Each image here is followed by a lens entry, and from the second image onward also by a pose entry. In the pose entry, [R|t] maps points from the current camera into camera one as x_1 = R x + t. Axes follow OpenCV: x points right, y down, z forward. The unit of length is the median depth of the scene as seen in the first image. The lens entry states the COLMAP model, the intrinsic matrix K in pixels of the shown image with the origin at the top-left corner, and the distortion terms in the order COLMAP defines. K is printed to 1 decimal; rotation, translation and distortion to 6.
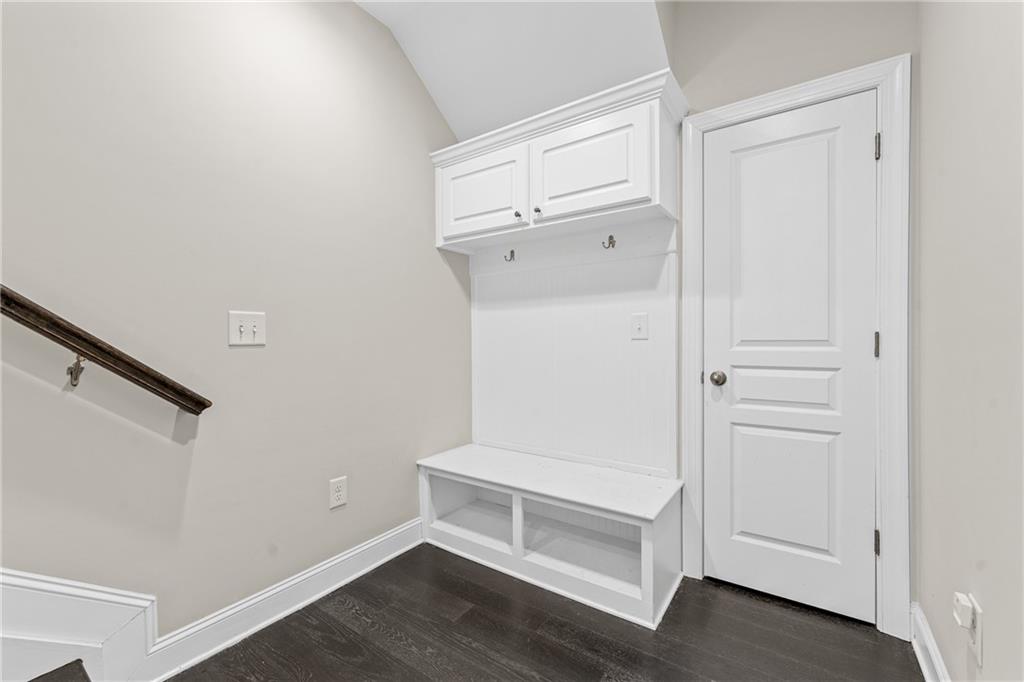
lens RADIAL K [[417.8, 0, 515.8], [0, 417.8, 341.3], [0, 0, 1]] dist [-0.001218, -0.000099]
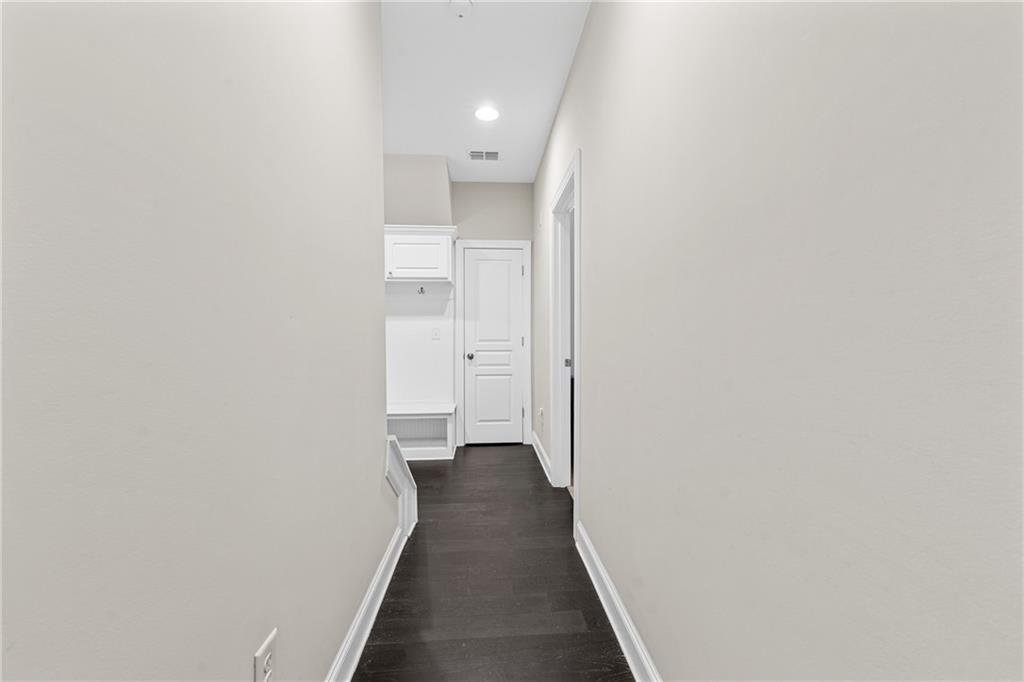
lens RADIAL K [[417.8, 0, 512.8], [0, 417.8, 338.6], [0, 0, 1]] dist [-0.001218, -0.000099]
pose [[0.781630, 0.000701, 0.623742, -0.767924], [0.004112, 0.999972, -0.006276, 0.007759], [-0.623729, 0.007471, 0.781605, -0.943860]]
